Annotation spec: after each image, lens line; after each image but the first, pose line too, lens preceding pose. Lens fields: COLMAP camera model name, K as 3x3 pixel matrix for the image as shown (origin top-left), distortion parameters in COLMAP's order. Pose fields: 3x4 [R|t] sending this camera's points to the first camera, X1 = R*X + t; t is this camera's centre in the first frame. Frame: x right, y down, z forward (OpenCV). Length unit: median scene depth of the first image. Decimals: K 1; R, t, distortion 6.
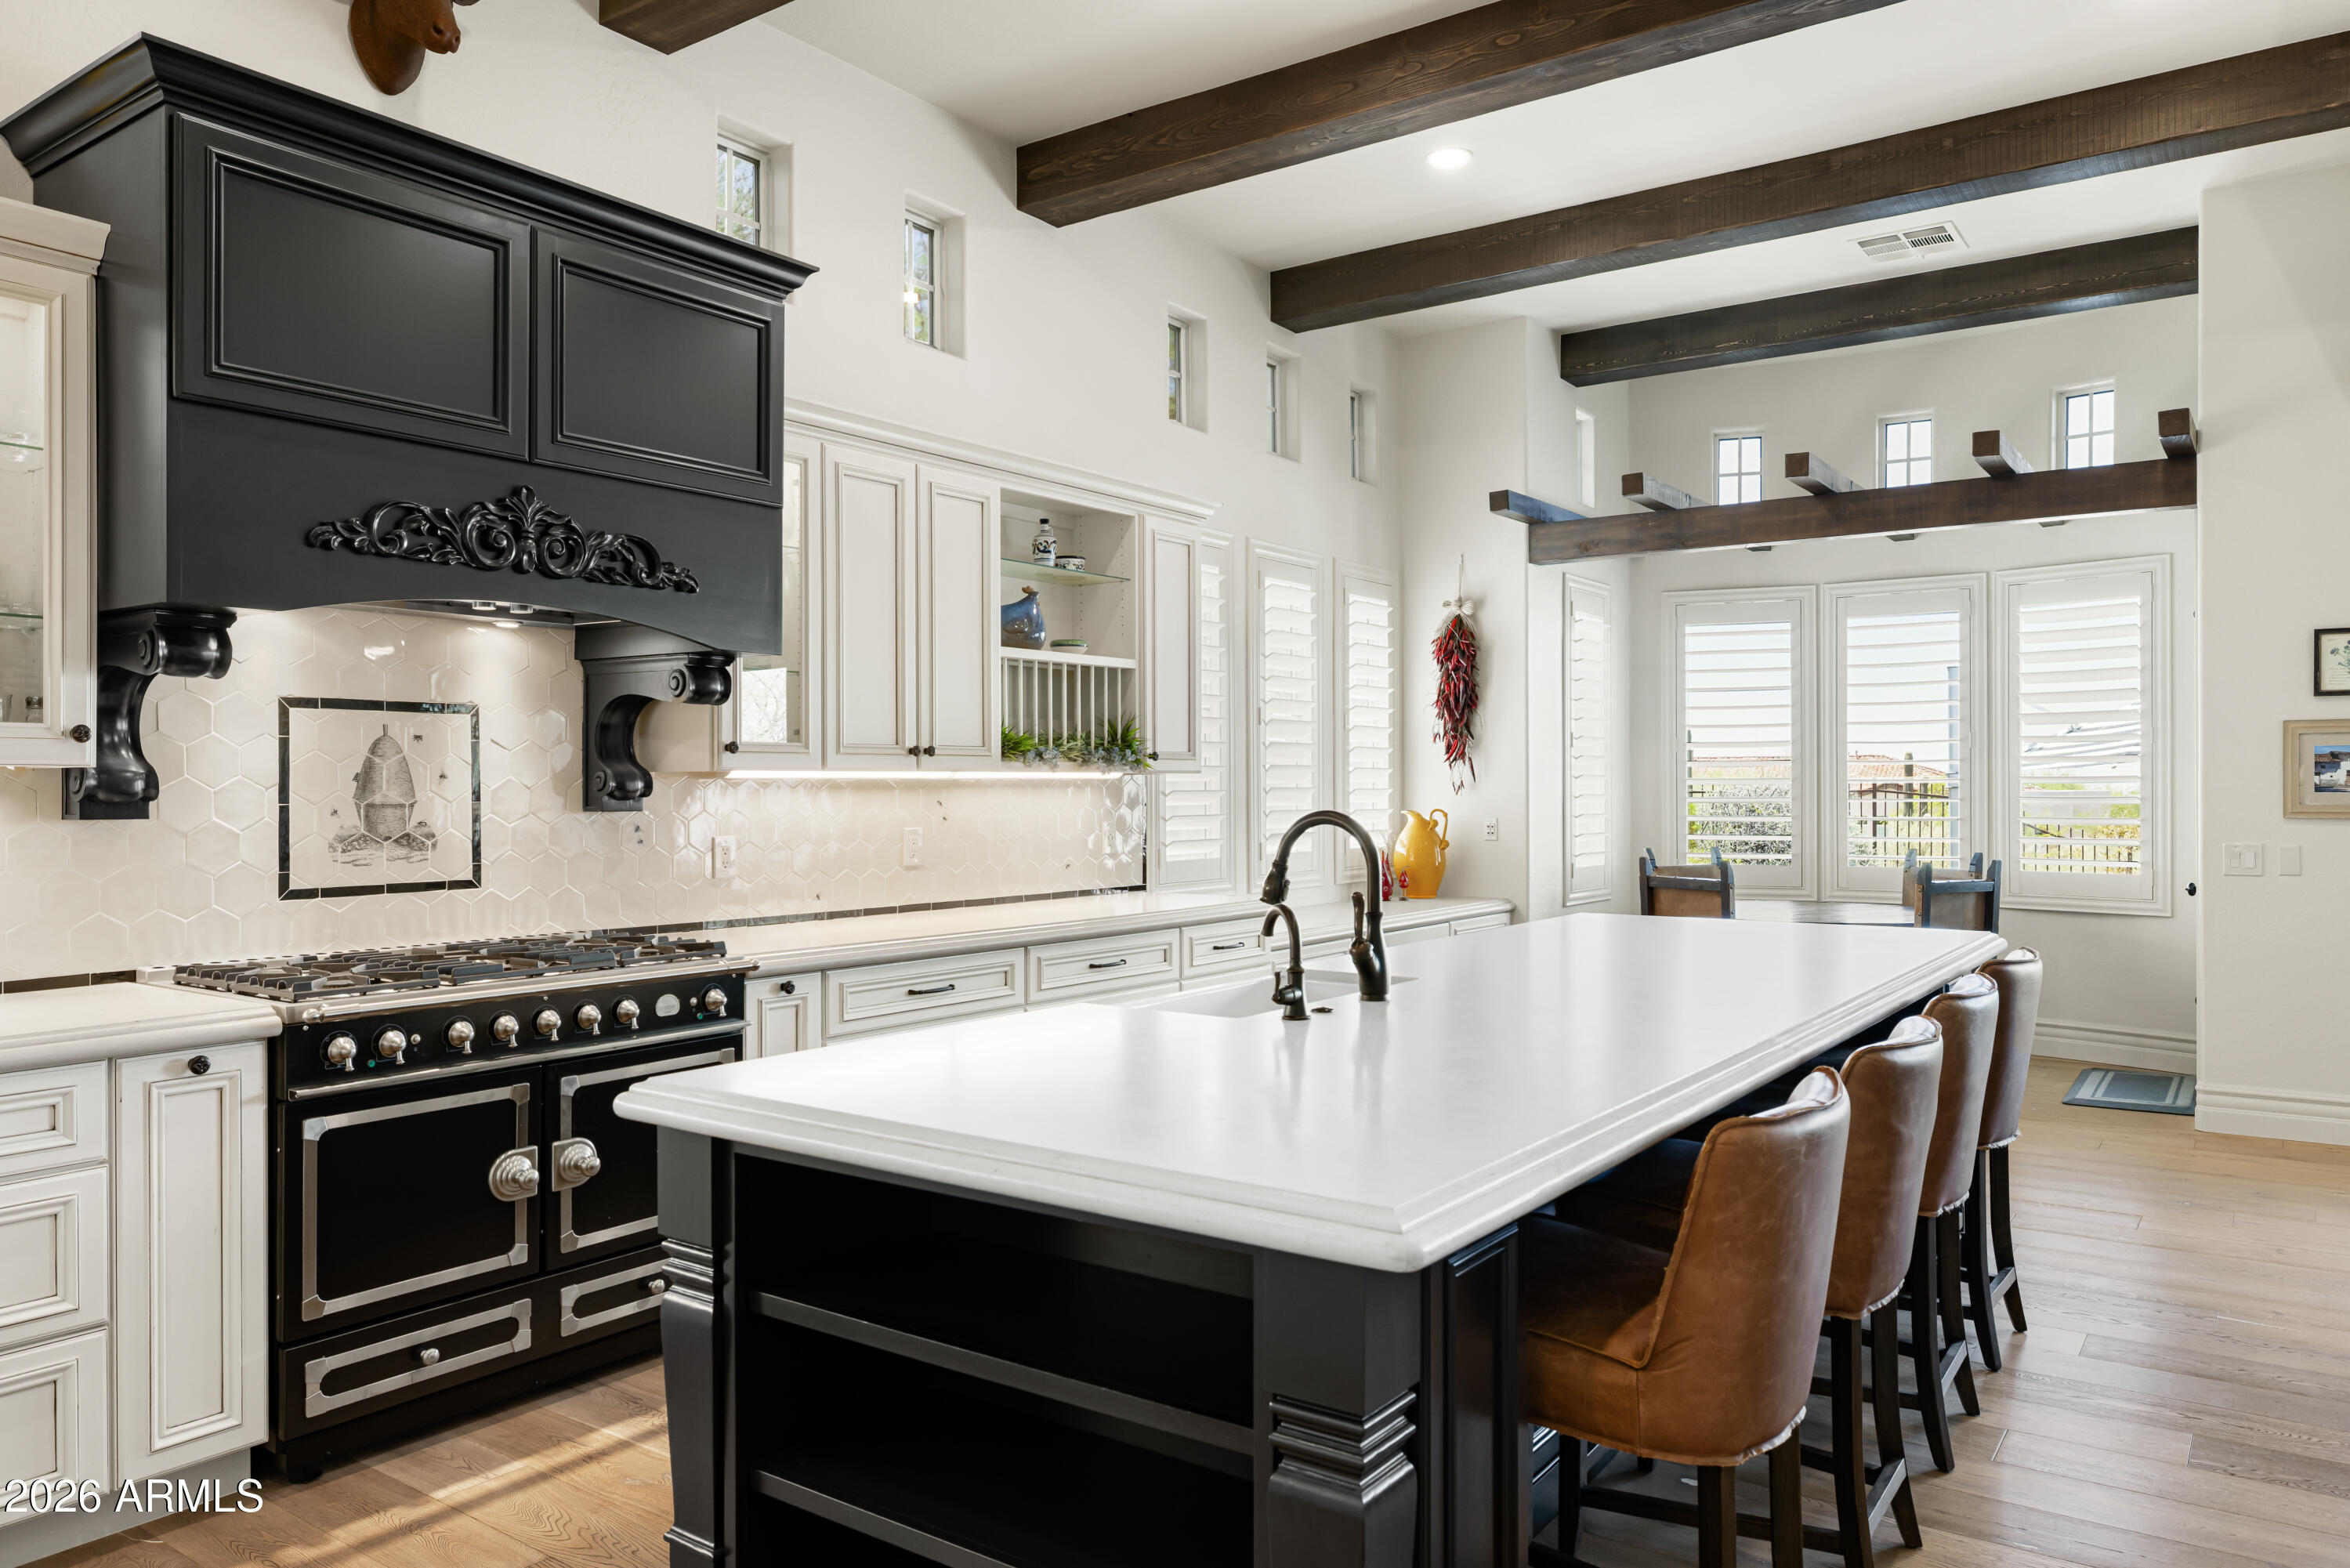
lens RADIAL K [[1580.7, 0, 1217.8], [0, 1580.7, 800.7], [0, 0, 1]] dist [0.000025, 0.001863]
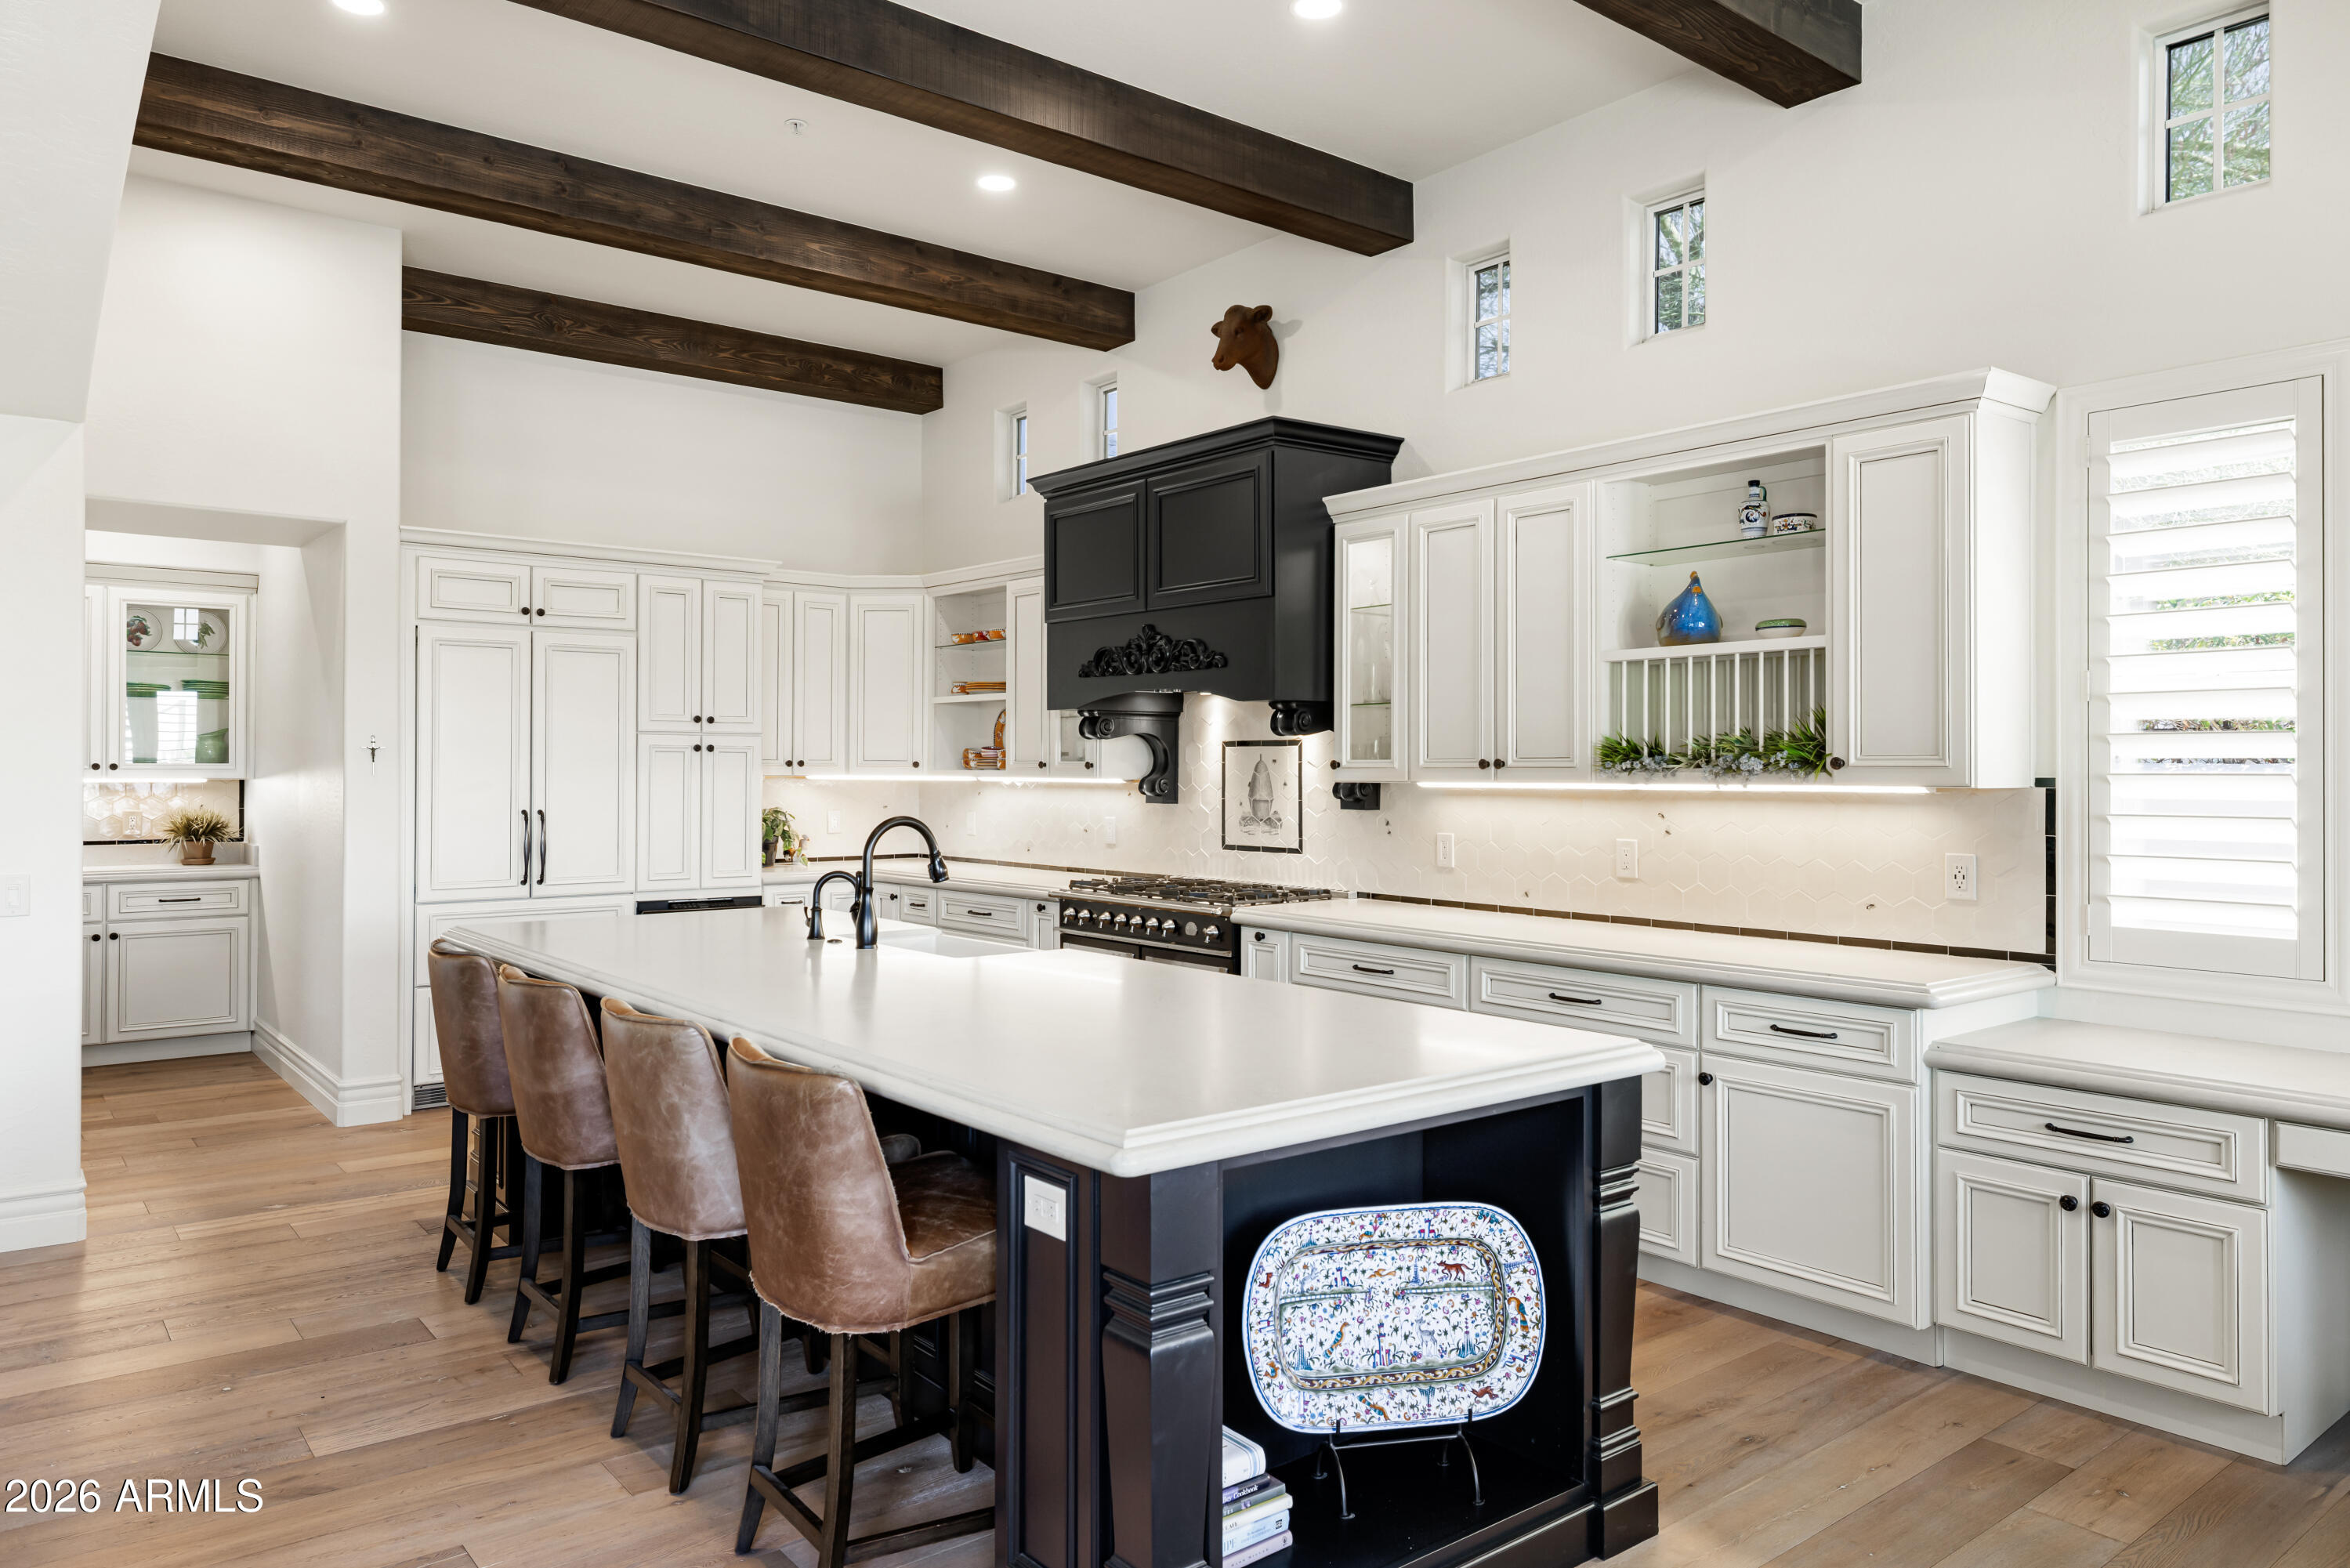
lens RADIAL K [[1547.2, 0, 1167.4], [0, 1547.2, 744.5], [0, 0, 1]] dist [-0.008270, 0.005231]
pose [[-0.288528, -0.014893, -0.957356, 0.685861], [-0.012521, 0.999852, -0.011780, -0.022729], [0.957390, 0.008588, -0.288672, 0.844733]]
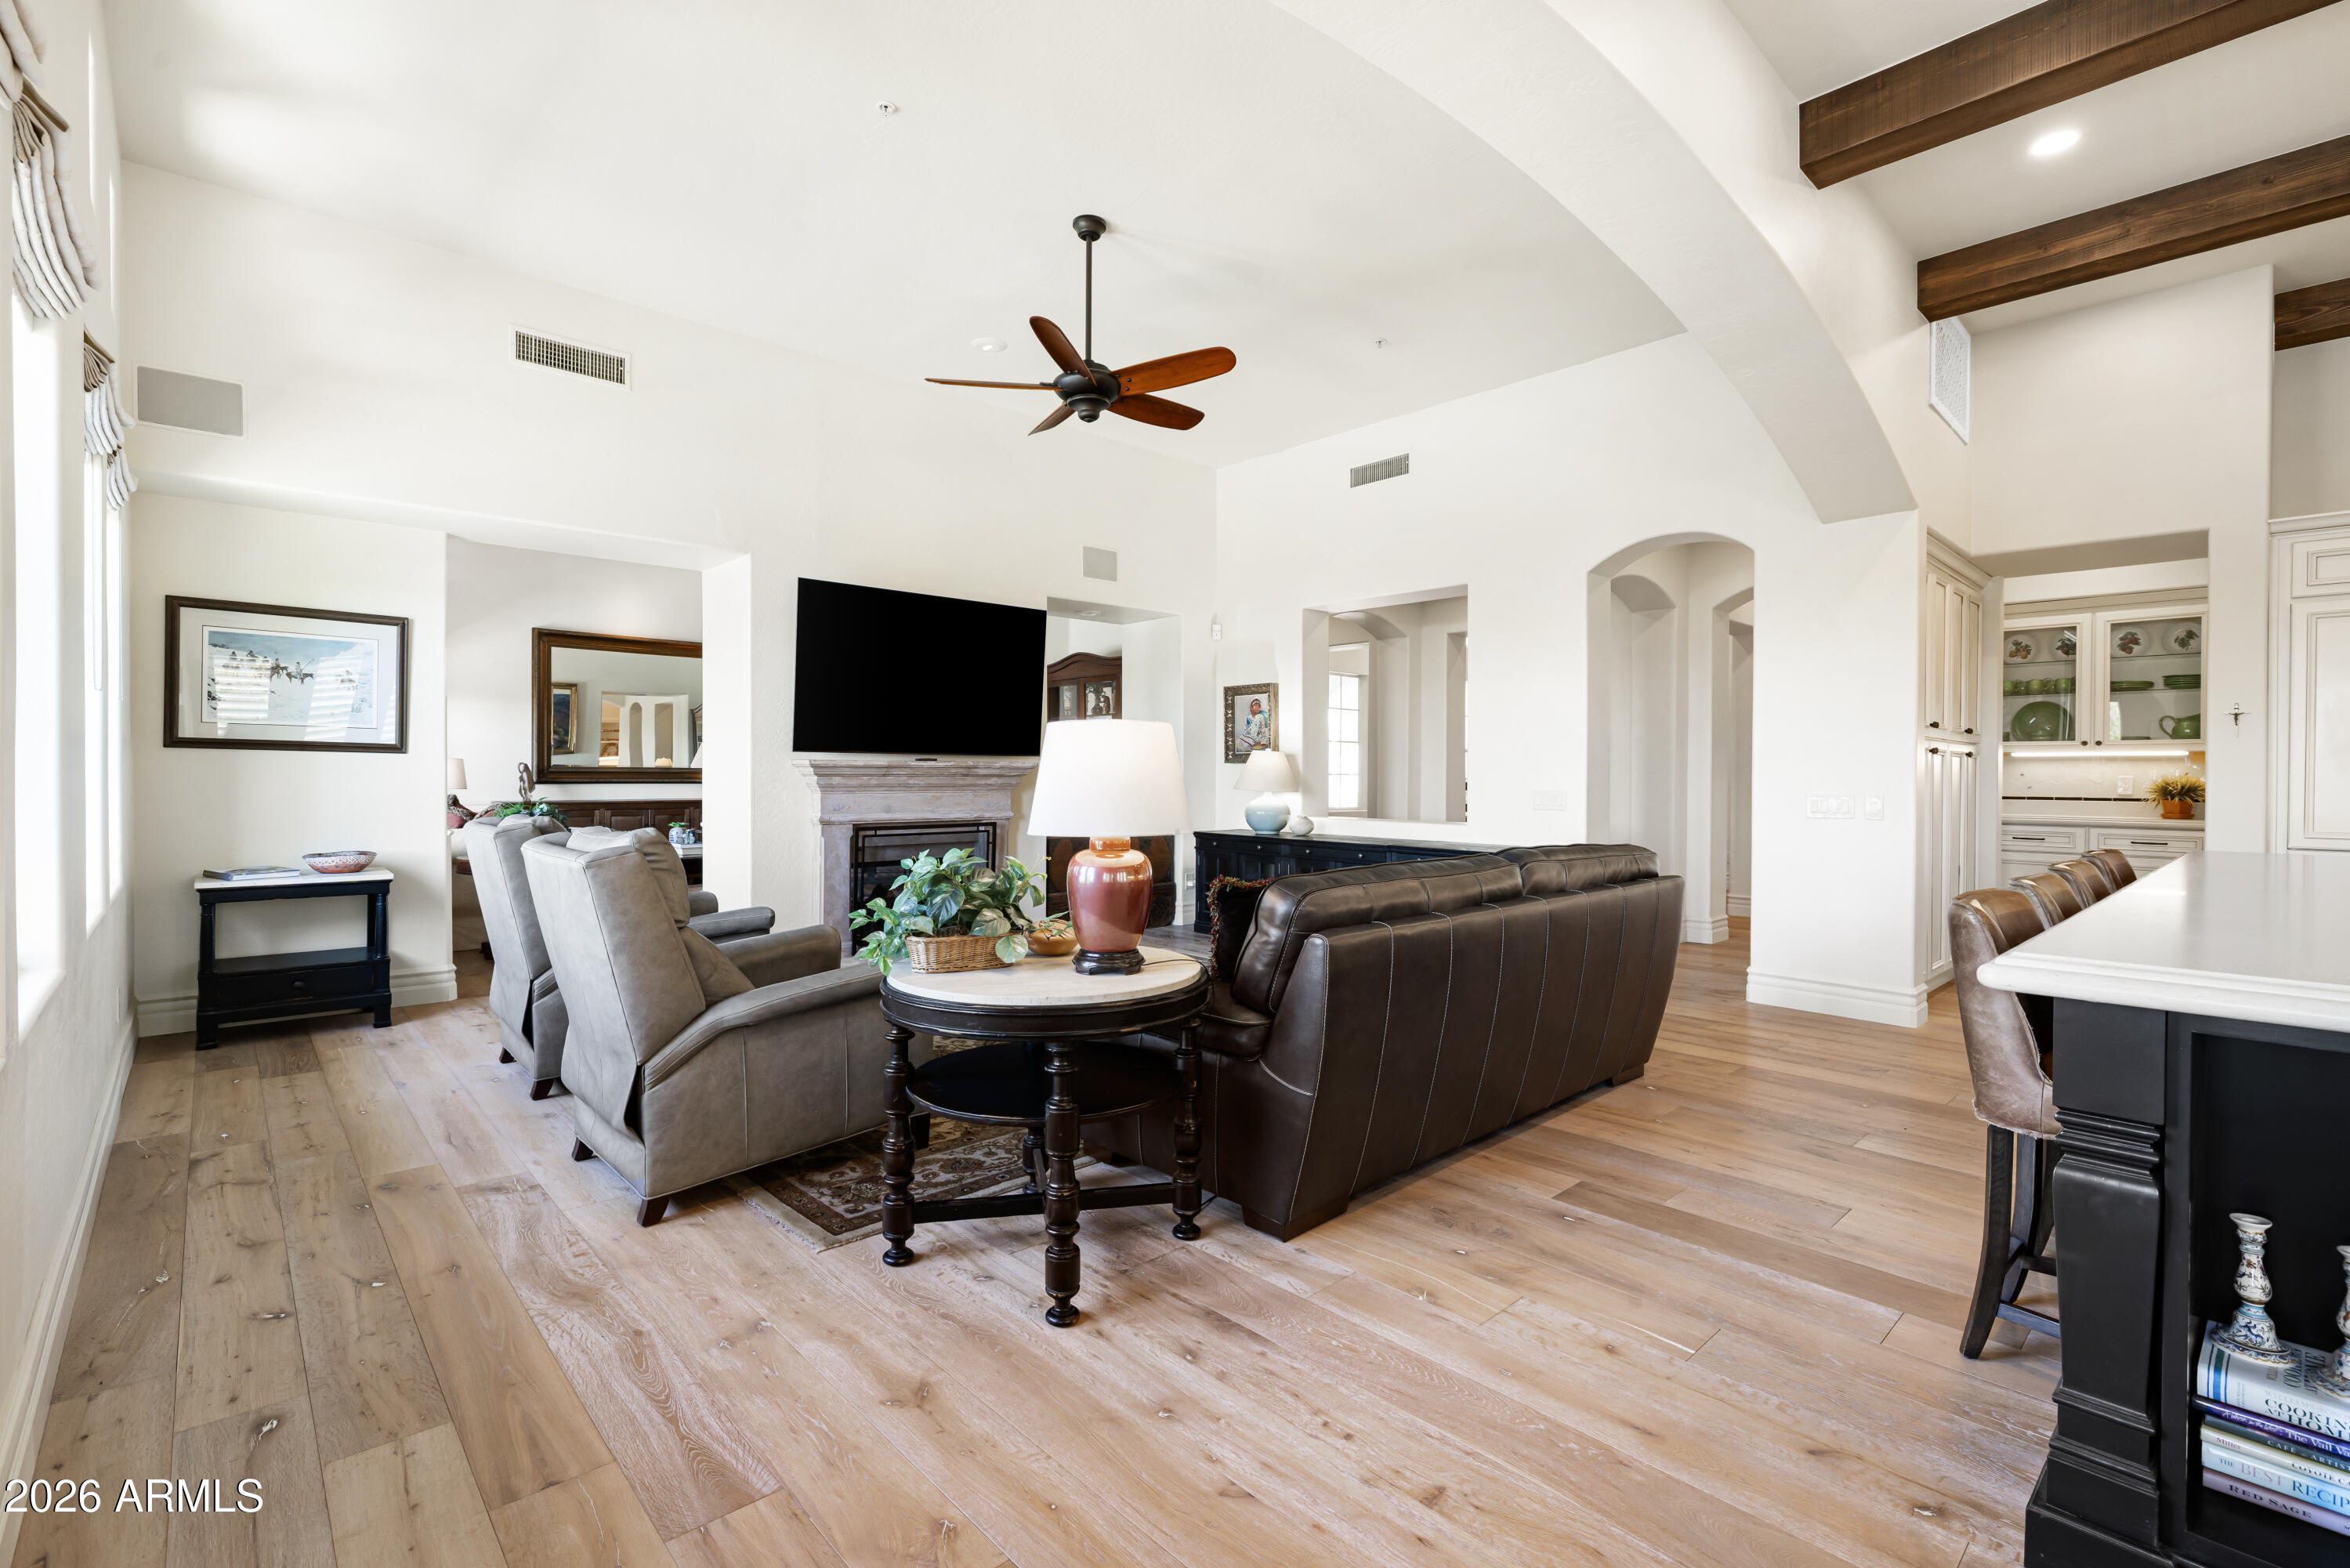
lens RADIAL K [[1058.2, 0, 1159.7], [0, 1058.2, 776.0], [0, 0, 1]] dist [-0.005160, -0.000206]
pose [[-0.973567, -0.002737, 0.228387, 0.498698], [-0.000472, 0.999950, 0.009972, 0.014345], [-0.228403, 0.009601, -0.973519, 1.039332]]
